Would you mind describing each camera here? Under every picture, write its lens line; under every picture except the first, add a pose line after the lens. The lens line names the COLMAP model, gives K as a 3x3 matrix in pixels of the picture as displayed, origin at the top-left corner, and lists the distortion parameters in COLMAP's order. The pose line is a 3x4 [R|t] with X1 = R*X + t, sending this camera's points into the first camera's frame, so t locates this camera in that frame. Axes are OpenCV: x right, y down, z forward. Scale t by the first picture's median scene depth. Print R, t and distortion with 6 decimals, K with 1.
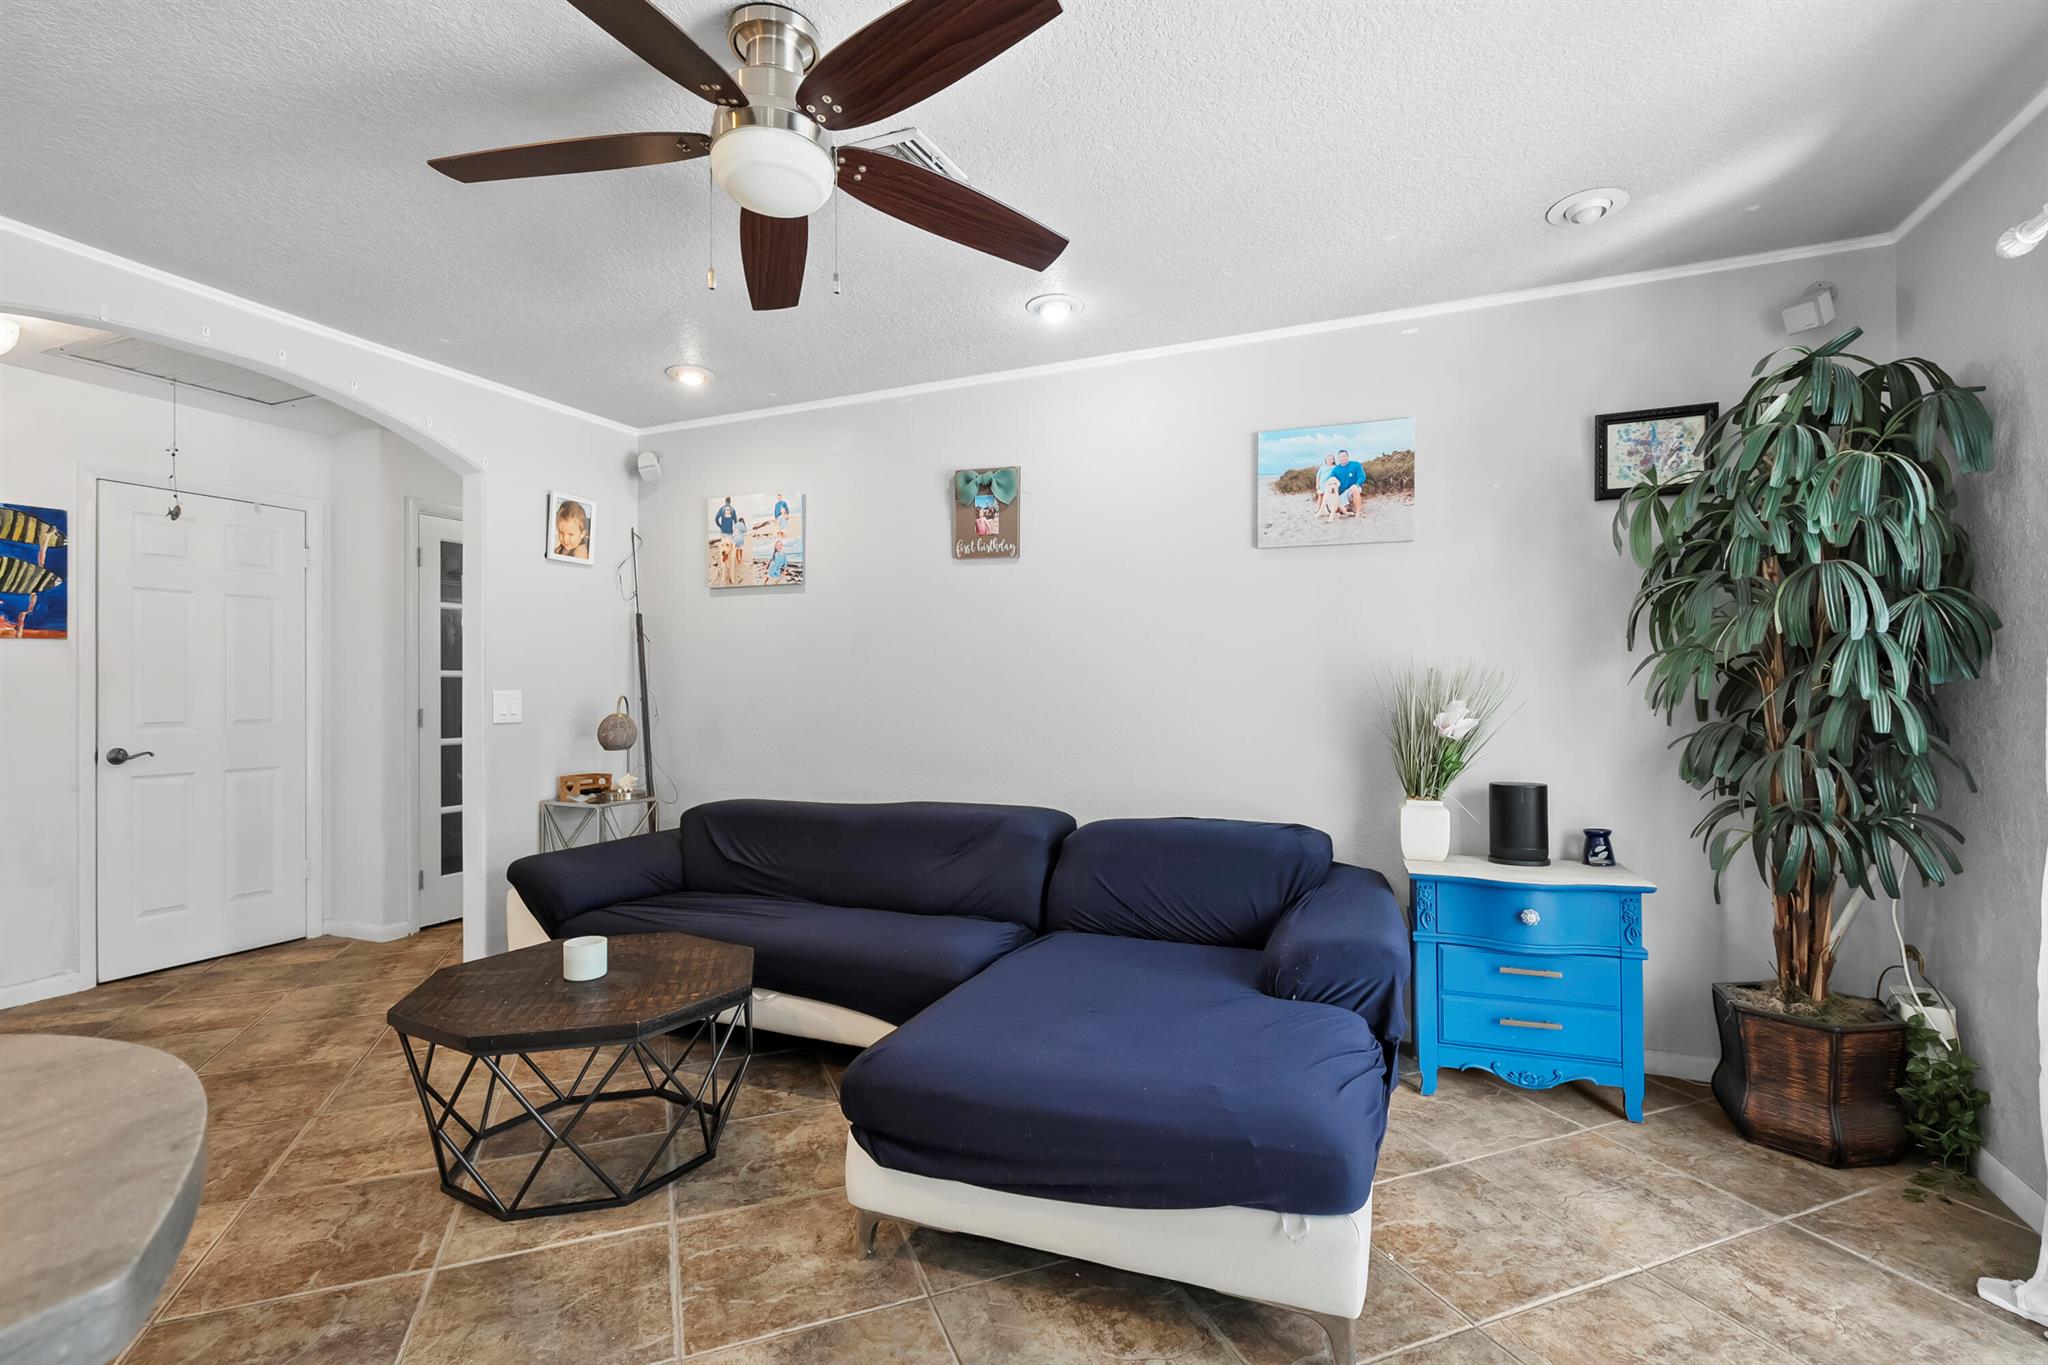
lens RADIAL K [[937.3, 0, 1023.4], [0, 937.3, 680.2], [0, 0, 1]] dist [-0.005141, -0.000008]
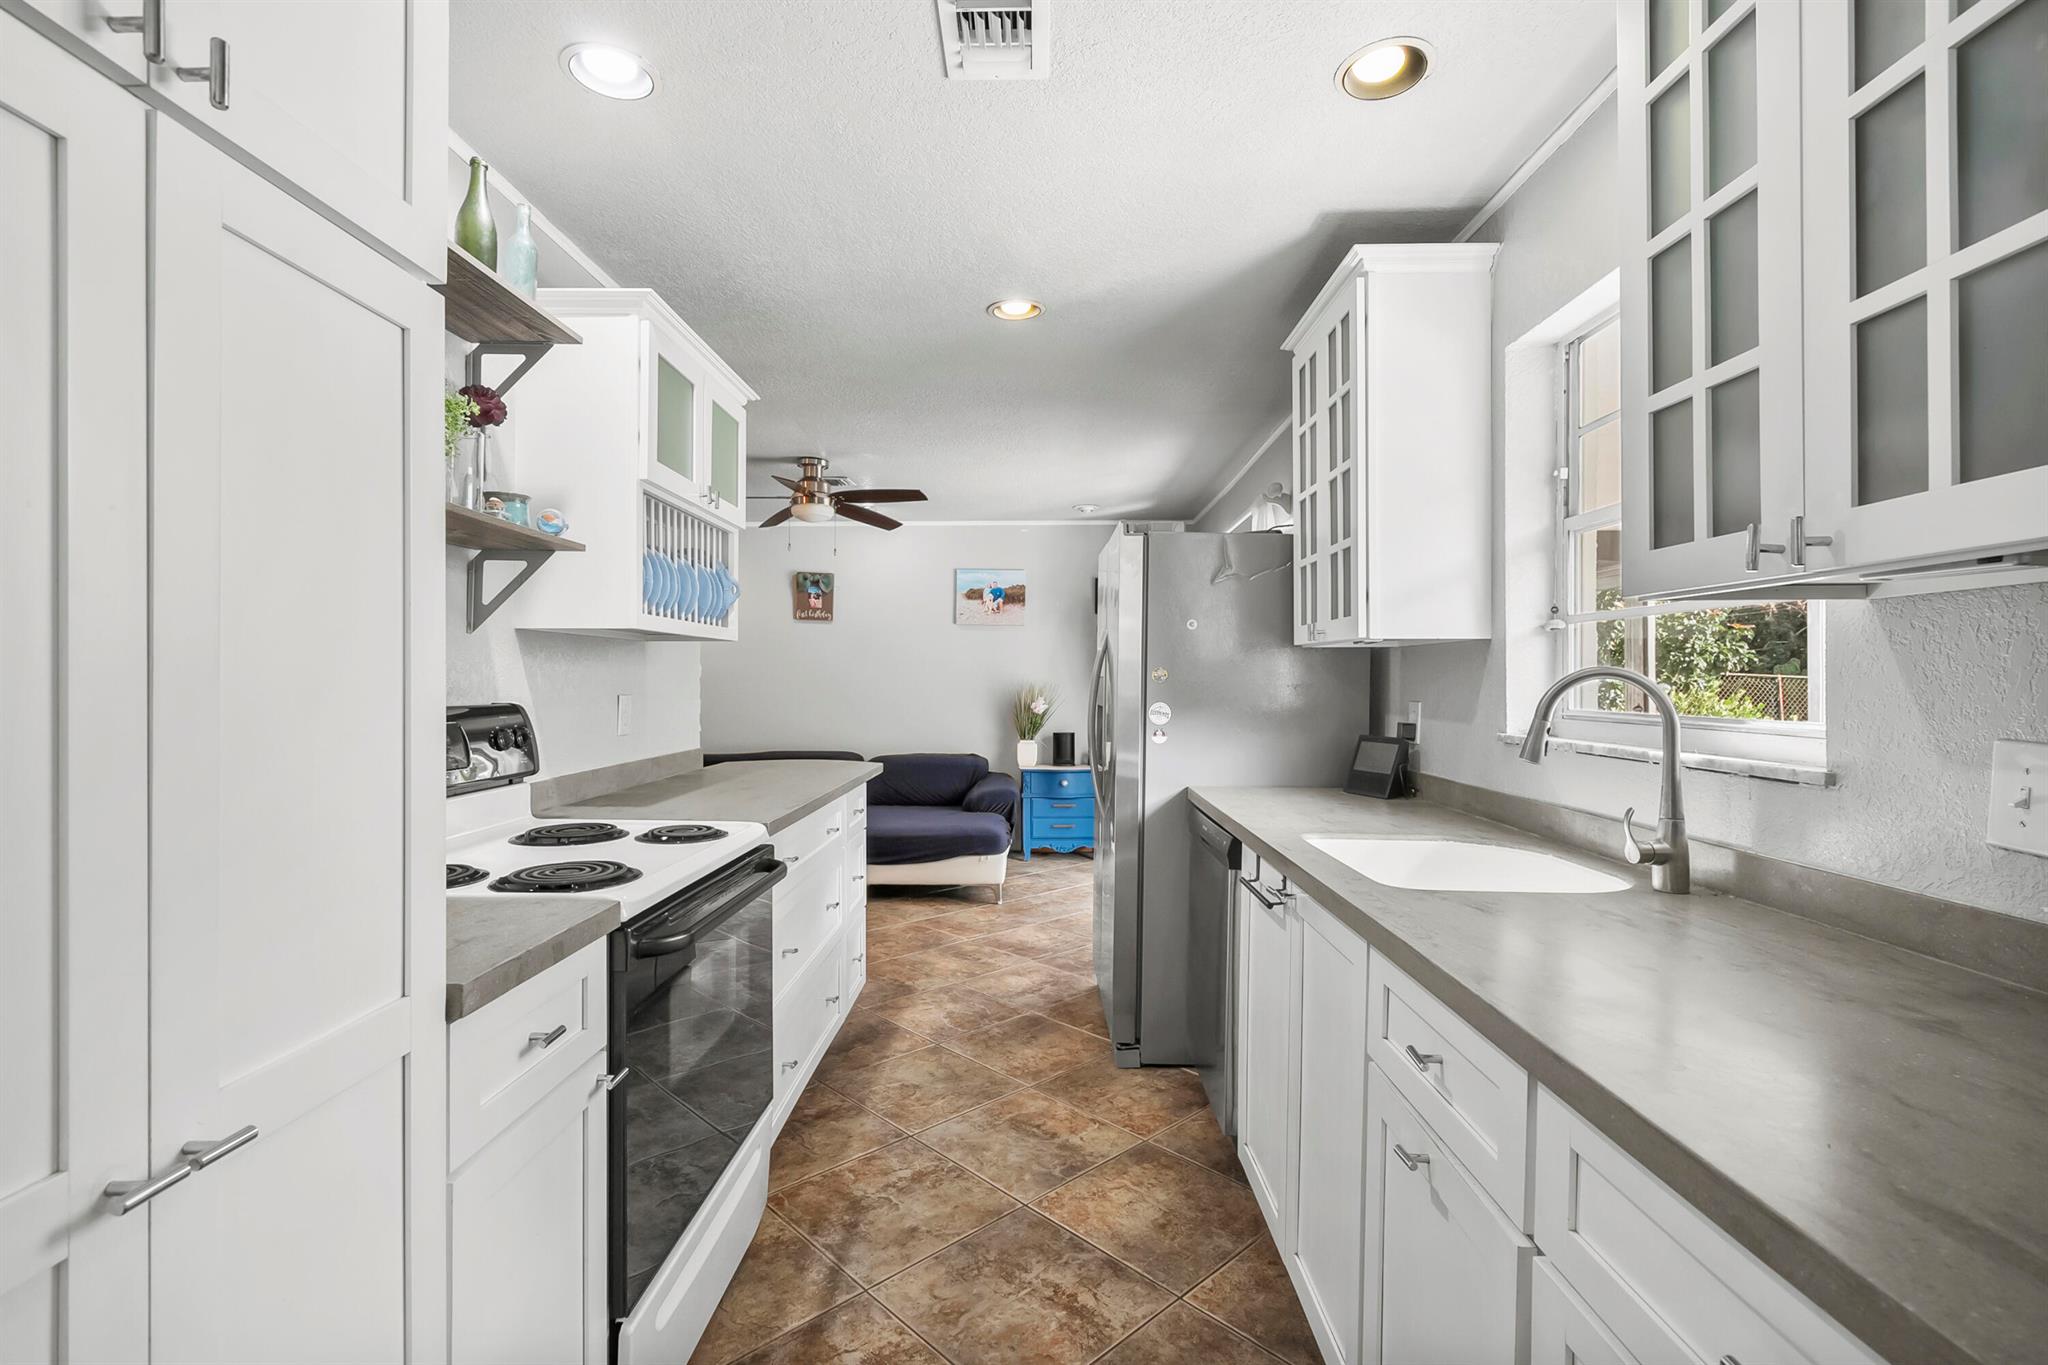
lens RADIAL K [[937.3, 0, 1013.6], [0, 937.3, 681.2], [0, 0, 1]] dist [-0.005141, -0.000008]
pose [[0.932198, 0.007243, 0.361875, -0.444028], [-0.011566, 0.999885, 0.009782, -0.040077], [-0.361763, -0.013304, 0.932175, -1.150010]]
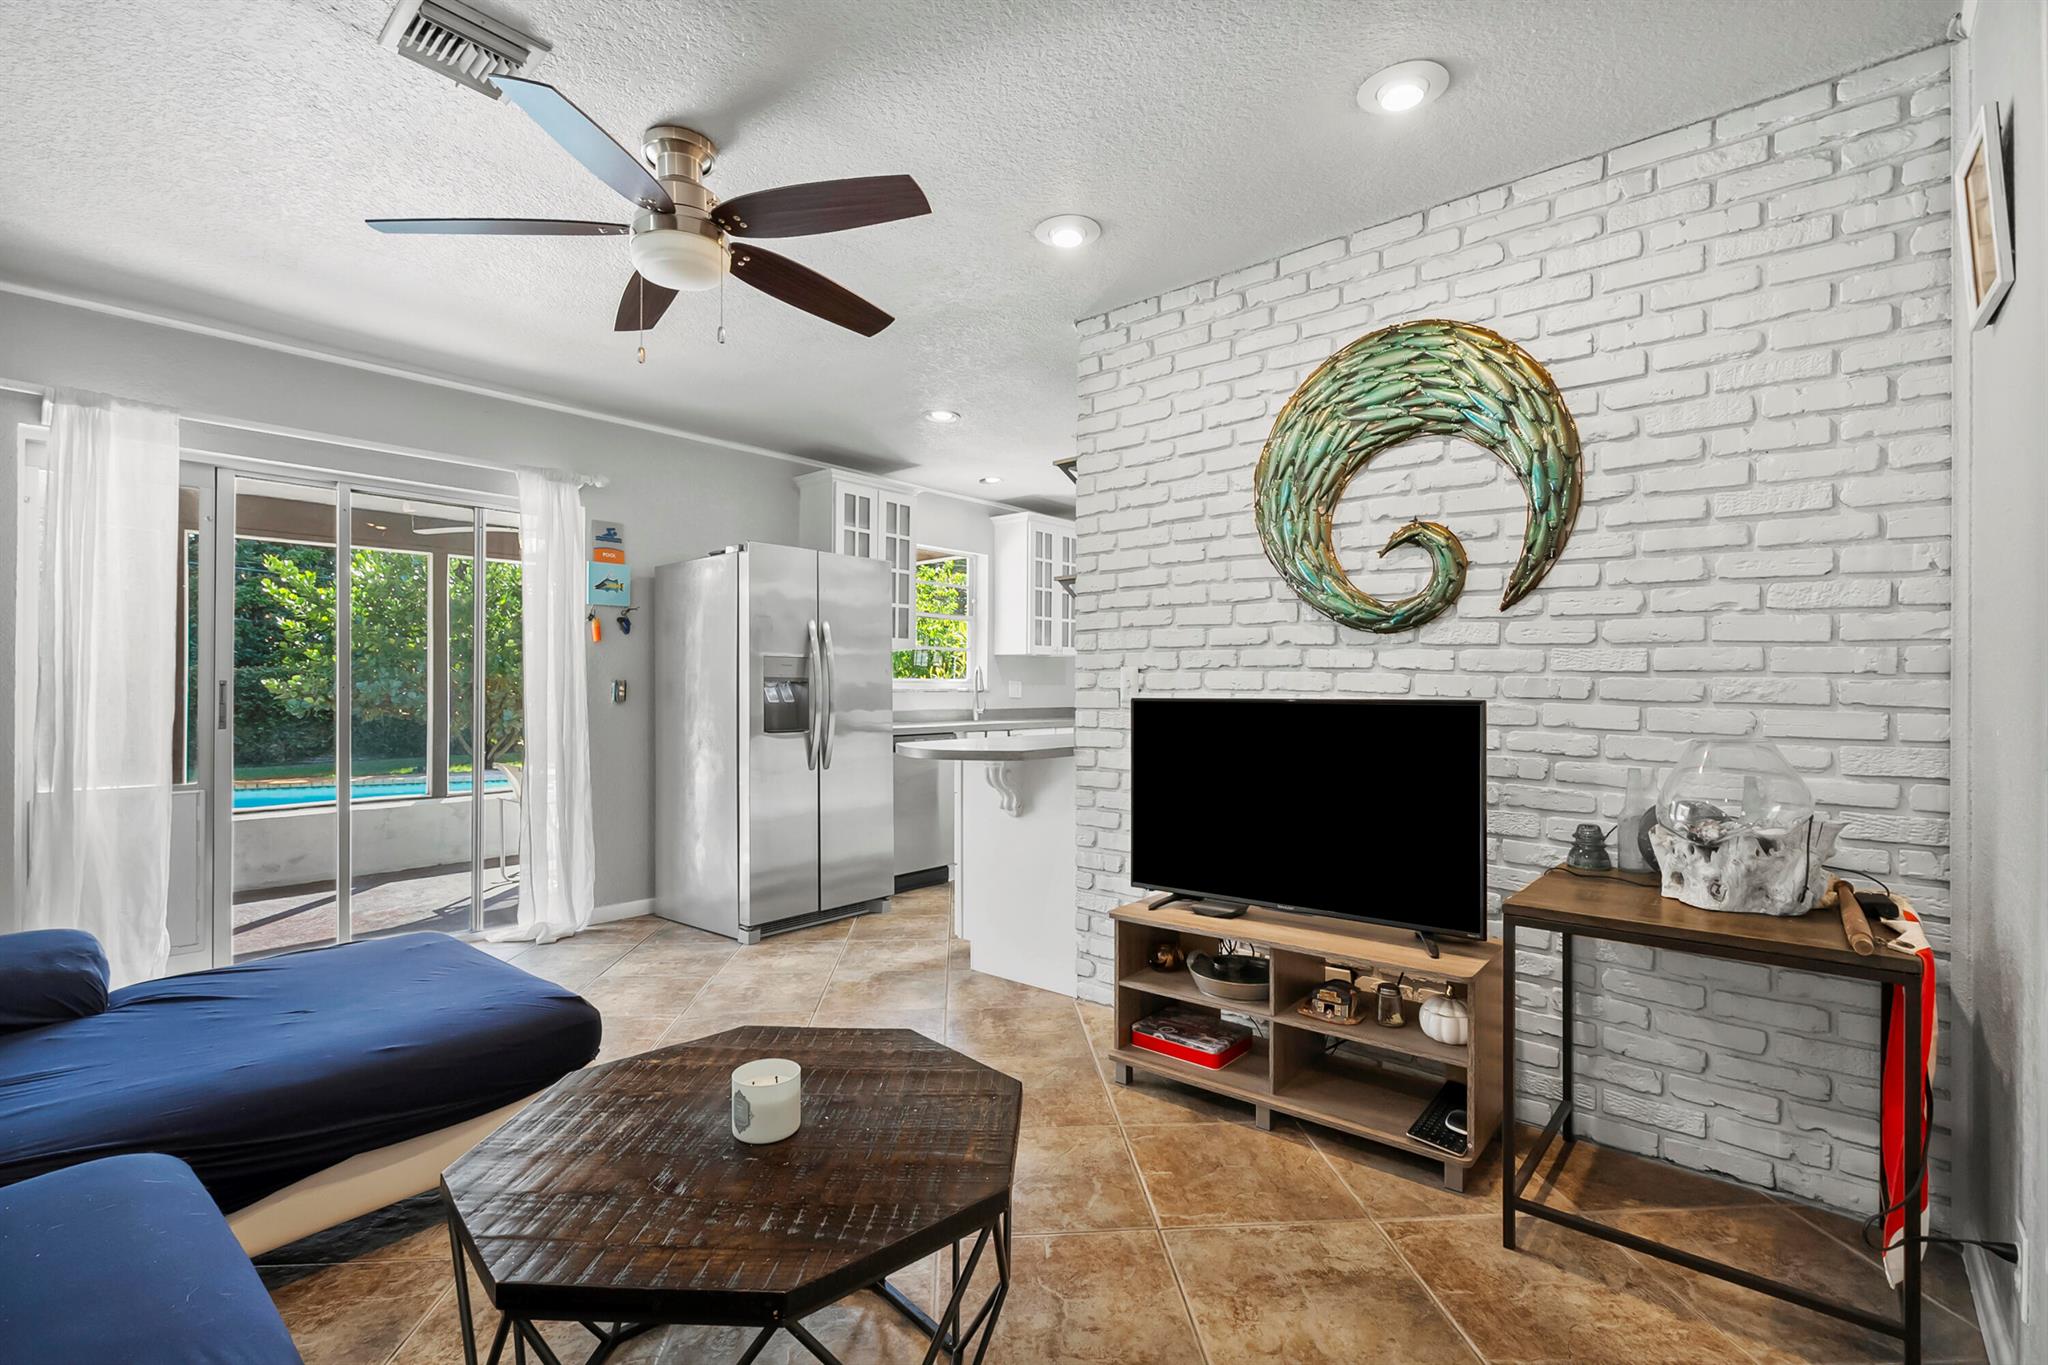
lens RADIAL K [[937.3, 0, 1031.5], [0, 937.3, 686.3], [0, 0, 1]] dist [-0.005141, -0.000008]
pose [[-0.952253, 0.005586, 0.305258, -0.694495], [0.000938, 0.999881, -0.015373, 0.033437], [-0.305308, -0.014352, -0.952145, 1.297803]]
